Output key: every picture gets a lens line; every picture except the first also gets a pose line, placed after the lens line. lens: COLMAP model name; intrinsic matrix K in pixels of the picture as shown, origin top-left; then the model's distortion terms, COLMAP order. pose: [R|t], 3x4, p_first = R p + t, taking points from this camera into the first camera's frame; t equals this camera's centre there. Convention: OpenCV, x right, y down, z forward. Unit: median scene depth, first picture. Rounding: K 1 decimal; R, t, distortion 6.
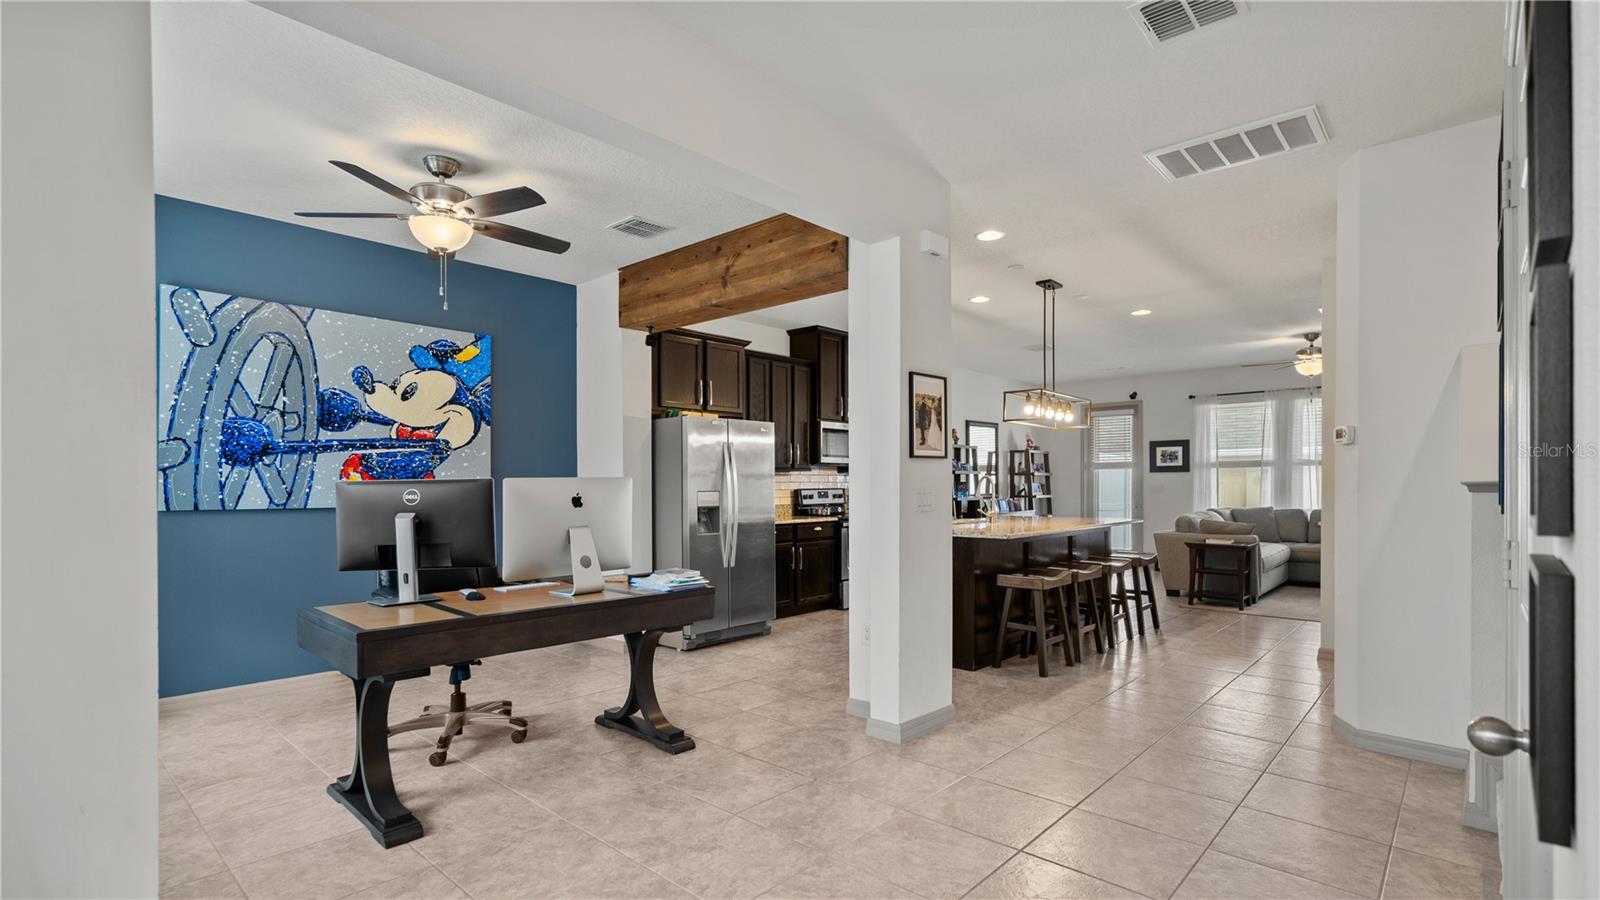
lens RADIAL K [[738.1, 0, 800.3], [0, 738.1, 490.0], [0, 0, 1]] dist [-0.002287, -0.000027]
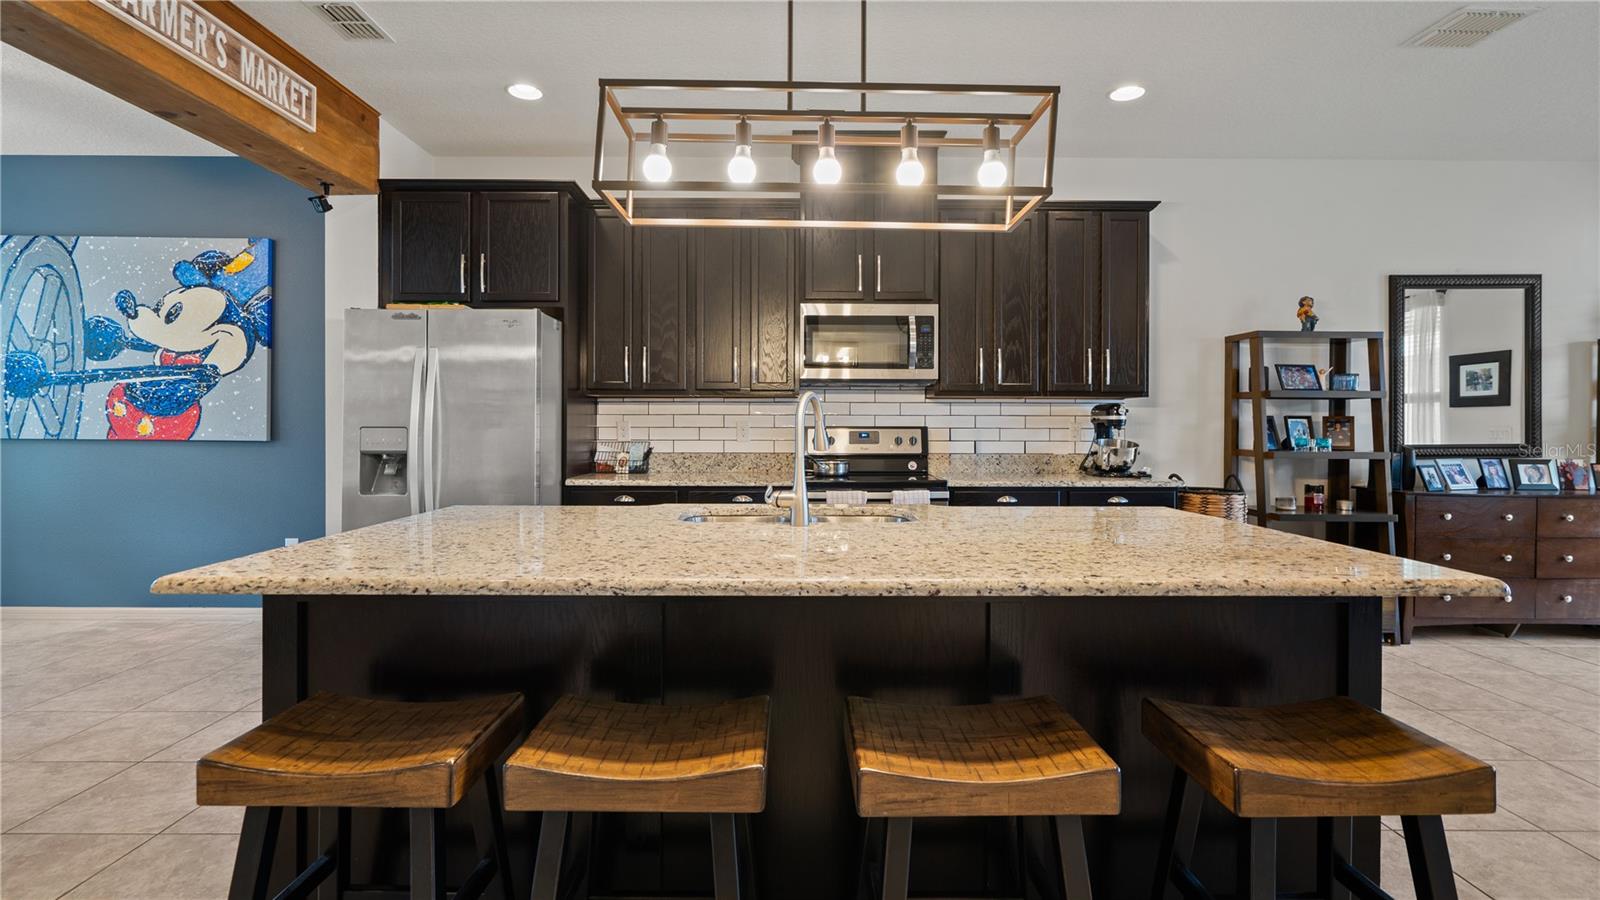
lens RADIAL K [[736.1, 0, 796.0], [0, 736.1, 426.8], [0, 0, 1]] dist [-0.001701, -0.000006]
pose [[0.678734, 0.009988, -0.734317, 0.439243], [-0.010974, 0.999934, 0.003457, -0.003669], [0.734303, 0.005712, 0.678798, 0.640116]]
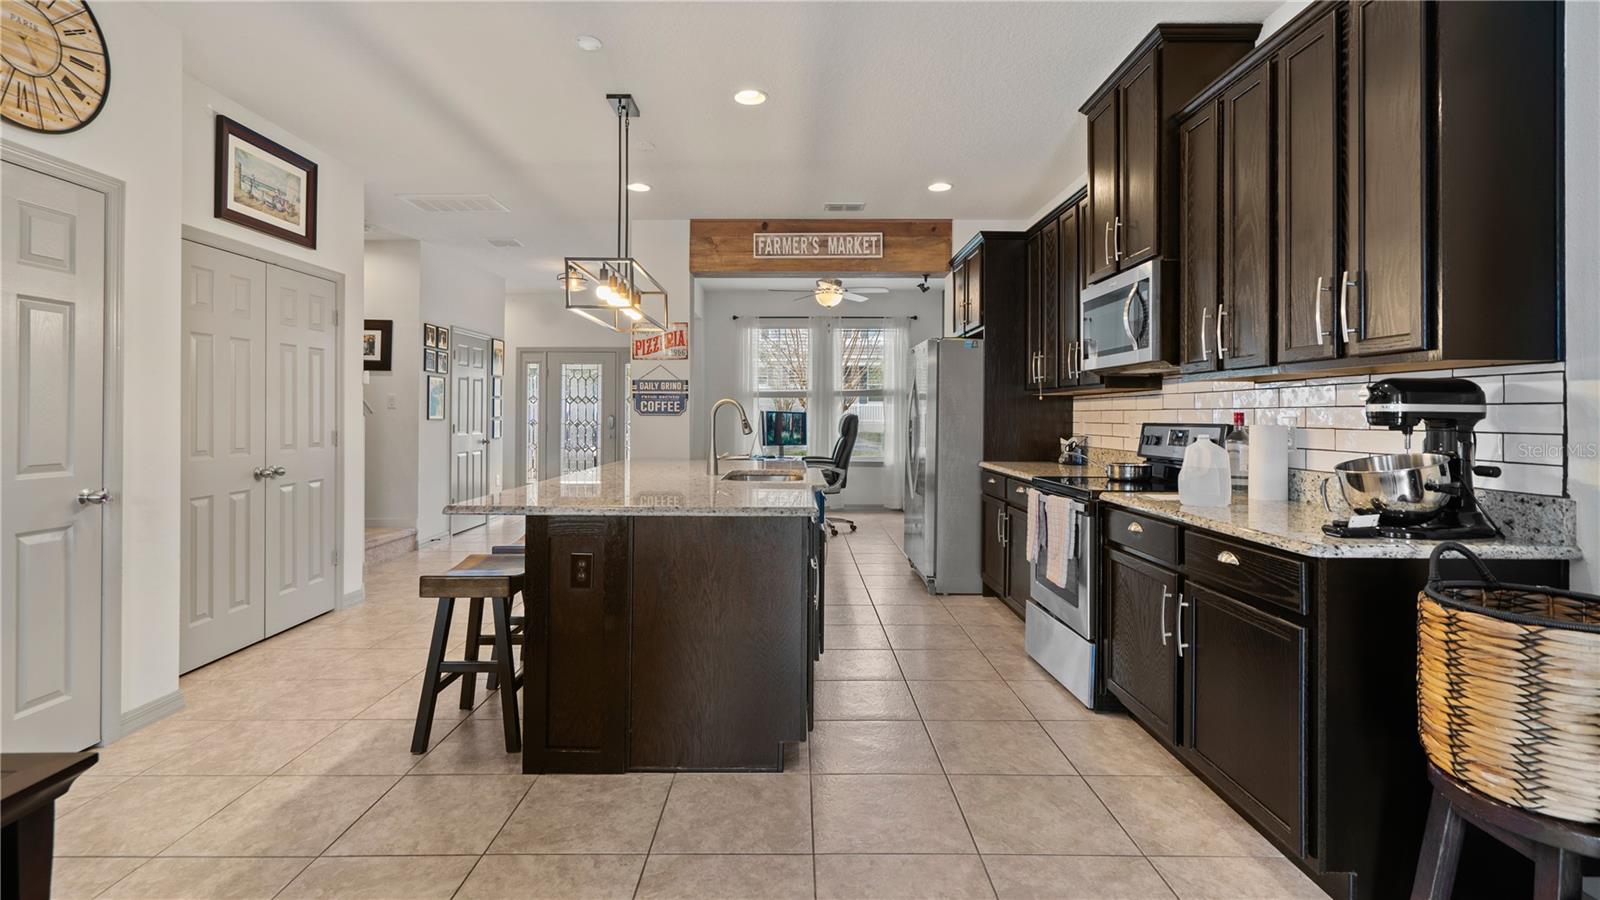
lens RADIAL K [[746.4, 0, 793.1], [0, 746.4, 411.9], [0, 0, 1]] dist [-0.000821, -0.000061]
pose [[-0.741615, -0.003212, -0.670818, 0.538194], [-0.008076, 0.999959, 0.004141, -0.009714], [0.670777, 0.008489, -0.741611, 1.280545]]
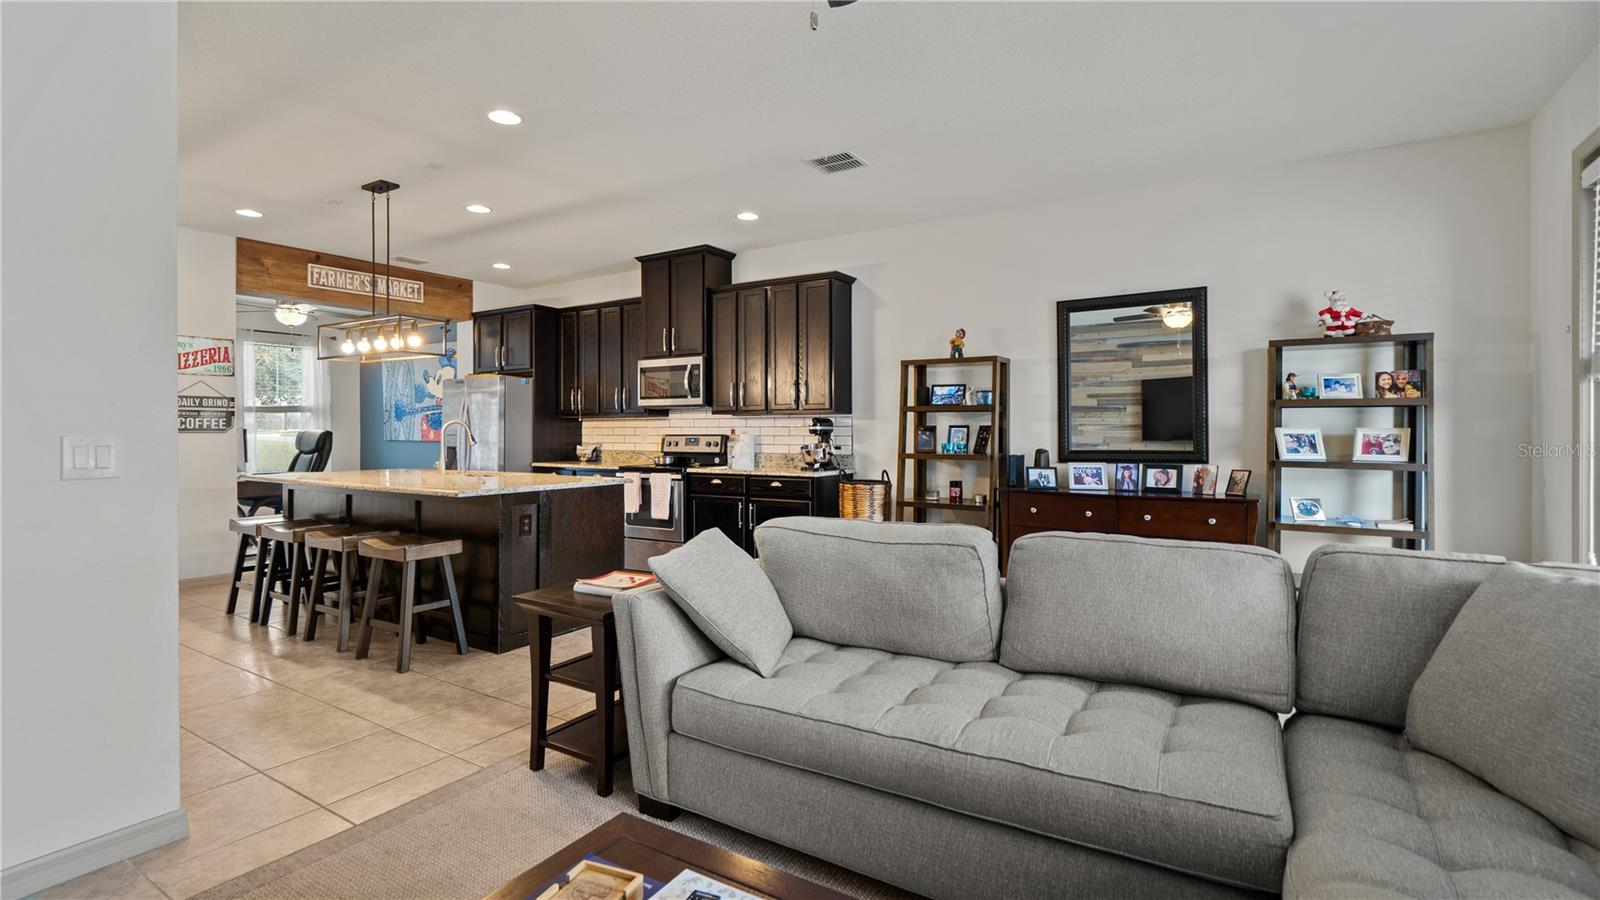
lens RADIAL K [[736.1, 0, 796.0], [0, 736.1, 426.8], [0, 0, 1]] dist [-0.001701, -0.000006]
pose [[0.169463, -0.002725, -0.985533, 0.985553], [-0.008200, 0.999958, -0.004174, -0.009290], [0.985502, 0.008789, 0.169434, 1.062821]]
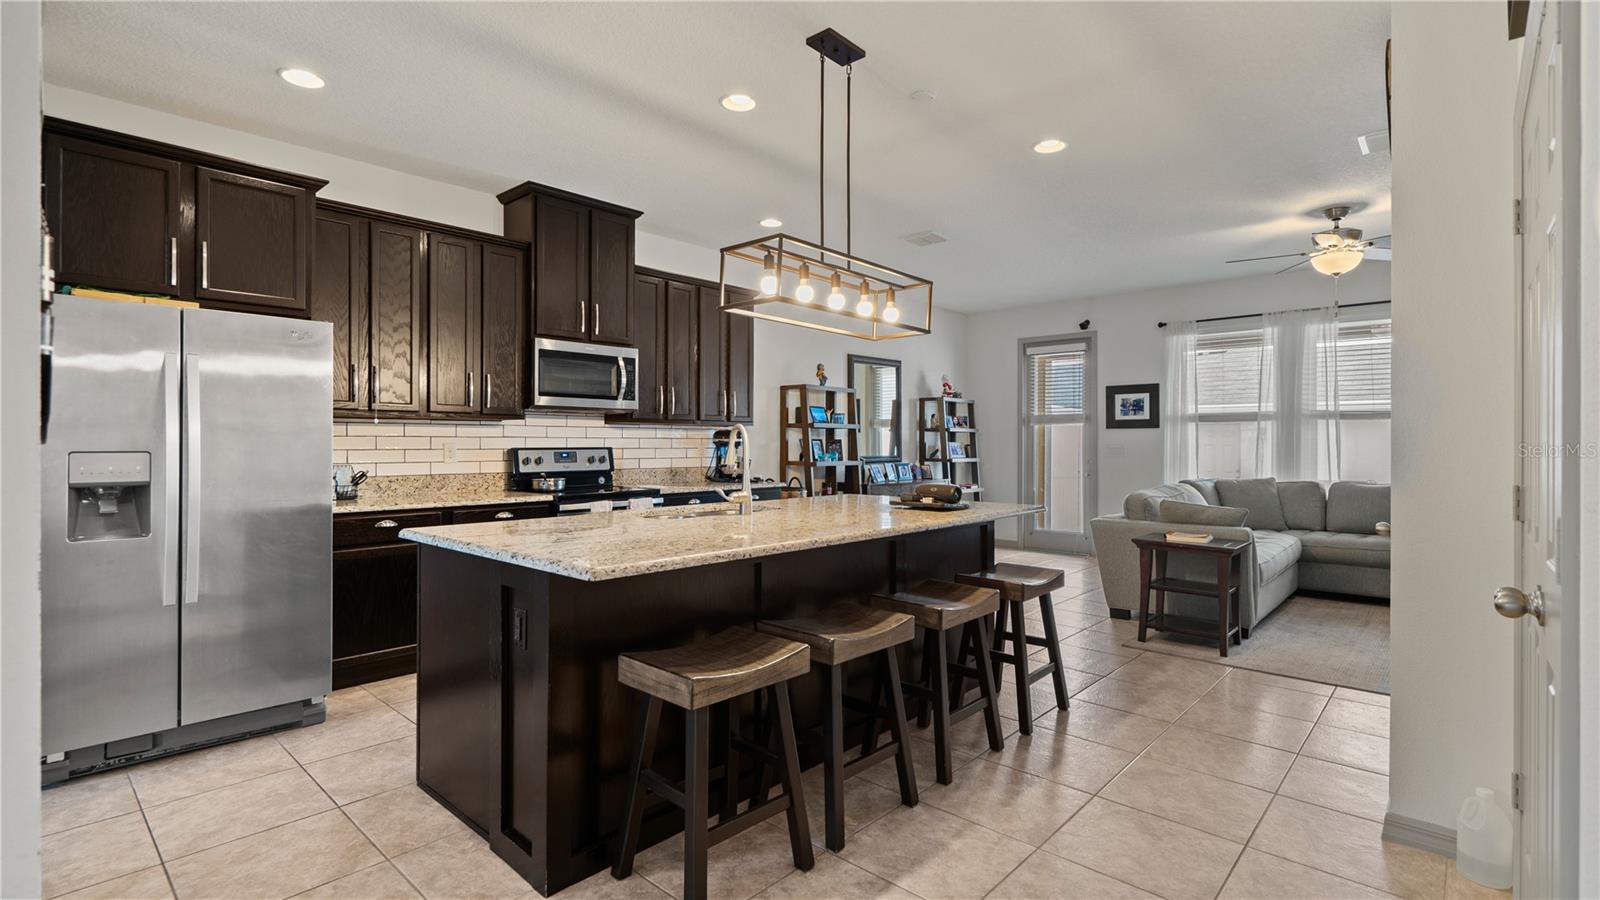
lens RADIAL K [[735.9, 0, 793.6], [0, 735.9, 441.0], [0, 0, 1]] dist [-0.001654, -0.000108]
pose [[0.999962, 0.006184, -0.006187, 0.252608], [-0.006249, 0.999925, -0.010519, -0.002575], [0.006121, 0.010558, 0.999926, 0.400645]]
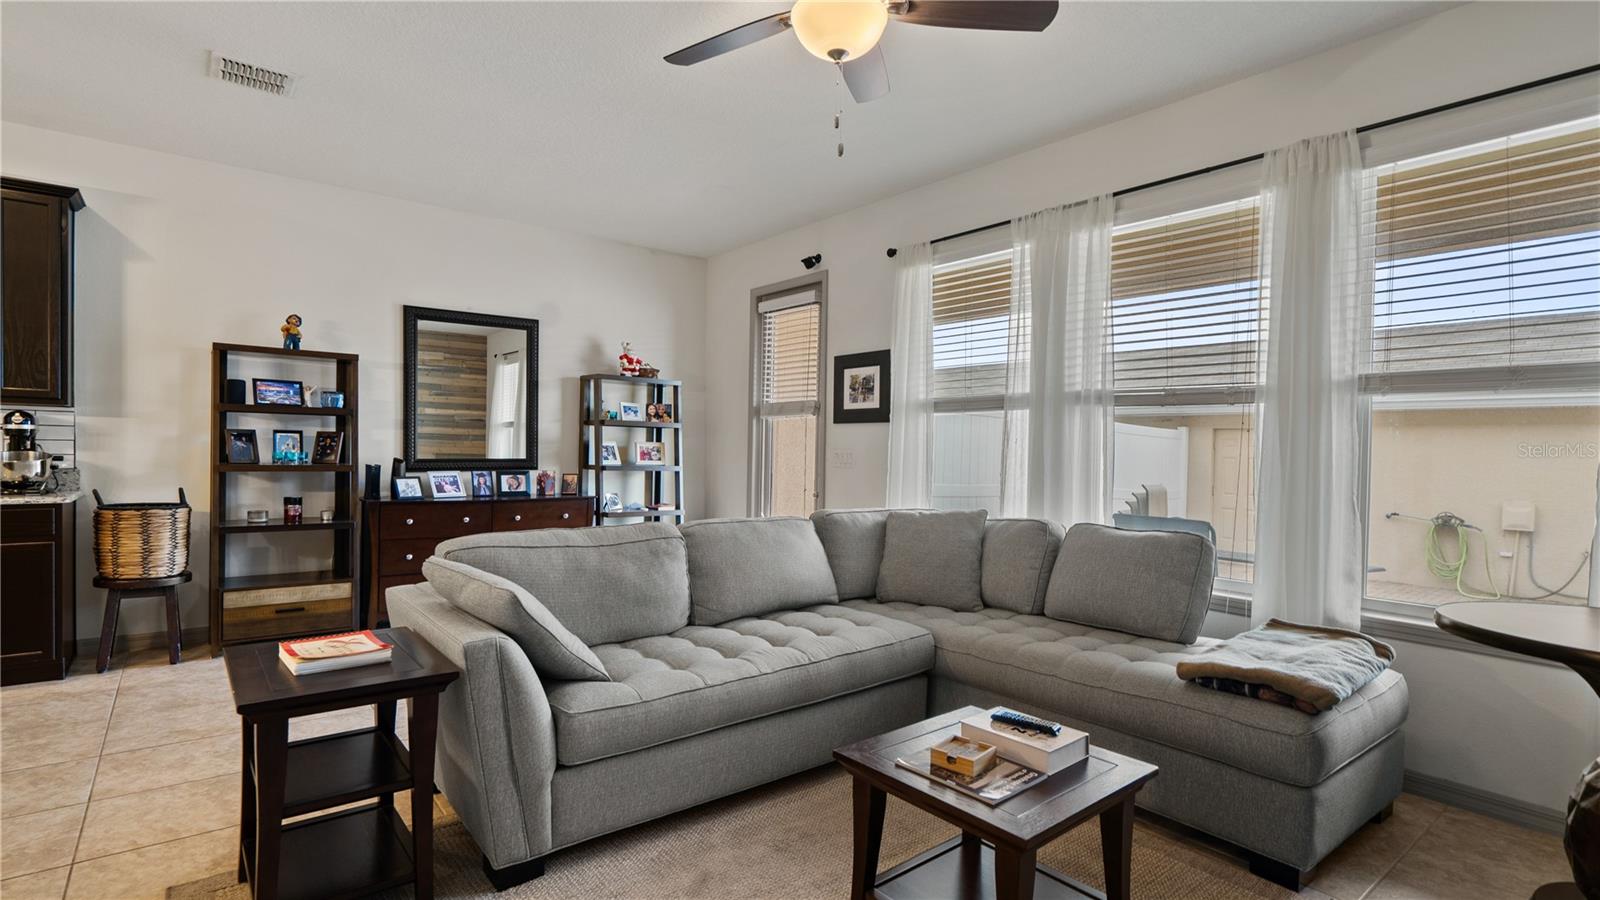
lens RADIAL K [[763.5, 0, 792.0], [0, 763.5, 460.1], [0, 0, 1]] dist [-0.001057, 0.000050]
pose [[0.986341, 0.025346, -0.162757, 0.802755], [-0.024015, 0.999660, 0.010144, -0.006988], [0.162959, -0.006097, 0.986614, 0.784243]]
